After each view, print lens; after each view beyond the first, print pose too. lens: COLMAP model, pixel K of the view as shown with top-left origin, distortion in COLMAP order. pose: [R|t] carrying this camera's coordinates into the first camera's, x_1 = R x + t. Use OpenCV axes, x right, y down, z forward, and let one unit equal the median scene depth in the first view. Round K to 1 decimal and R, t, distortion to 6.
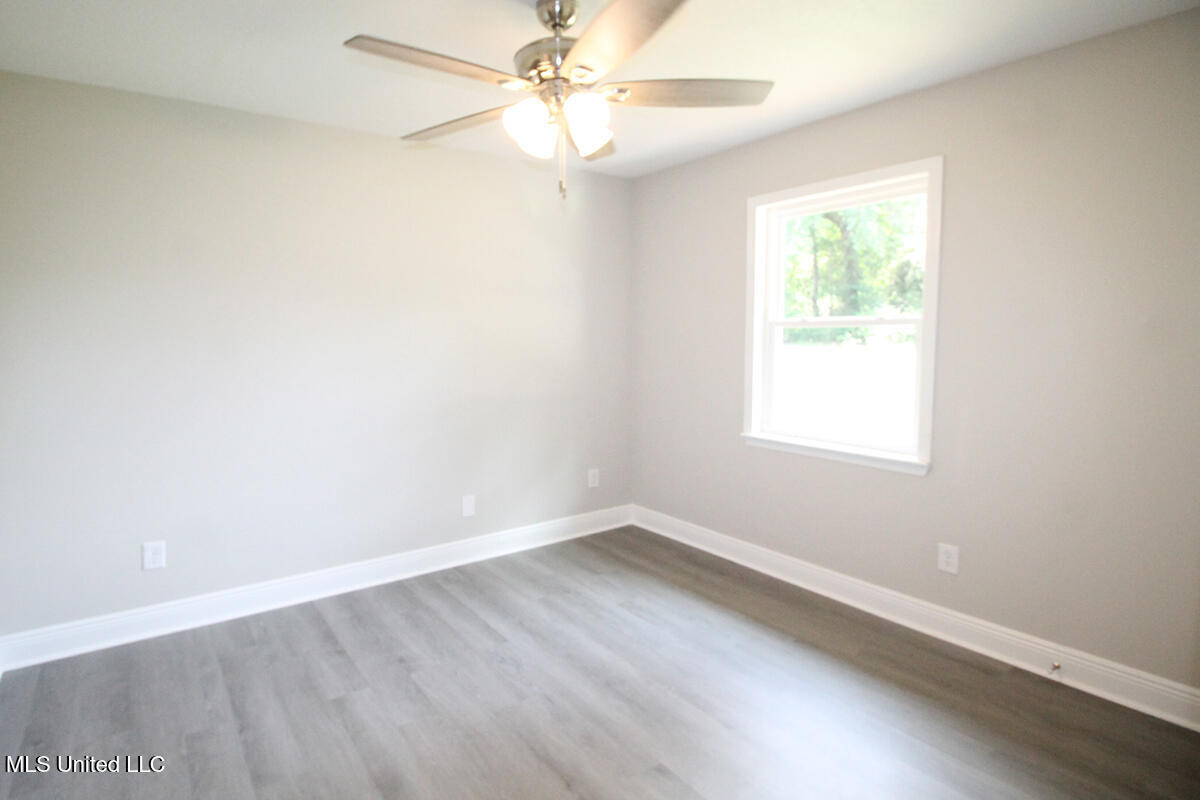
lens RADIAL K [[609.8, 0, 598.2], [0, 609.8, 385.2], [0, 0, 1]] dist [-0.000006, 0.000070]
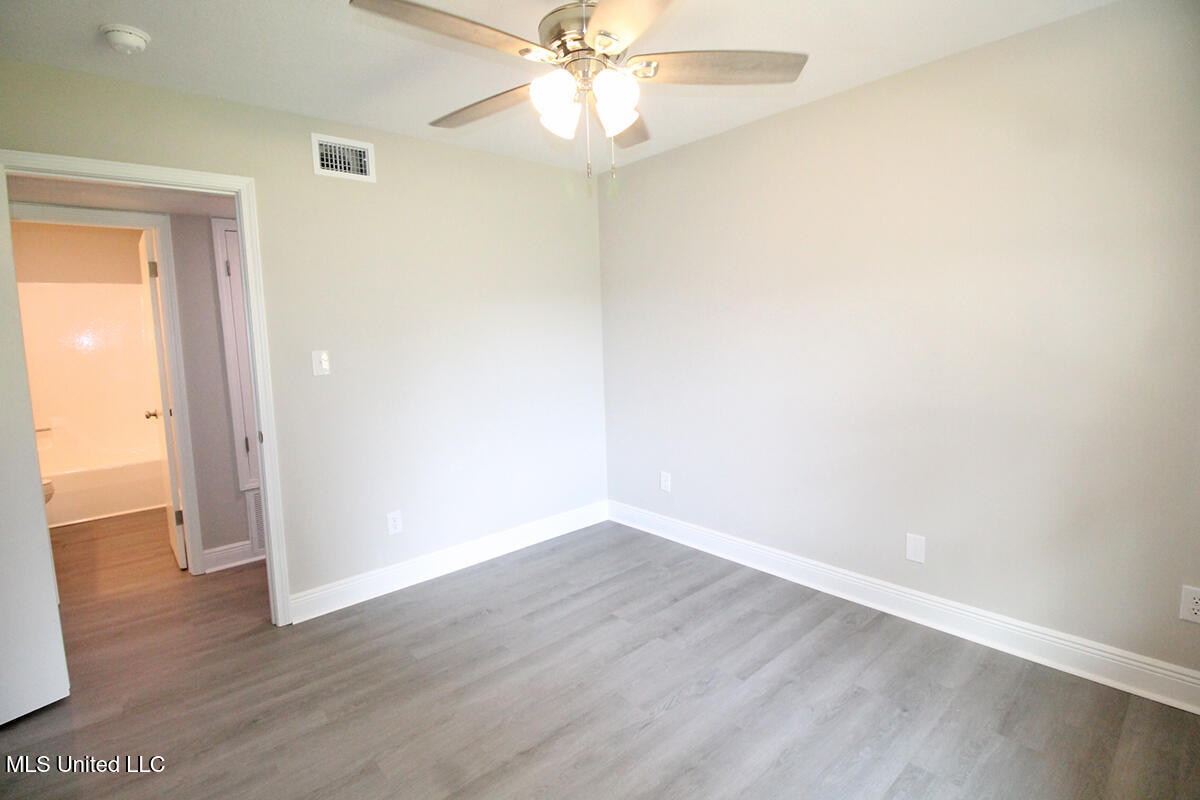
lens RADIAL K [[609.8, 0, 598.2], [0, 609.8, 385.2], [0, 0, 1]] dist [-0.000006, 0.000070]
pose [[0.083062, 0.108105, -0.990663, 0.691523], [-0.054656, 0.993097, 0.103788, -0.099398], [0.995044, 0.045525, 0.088397, 0.691417]]
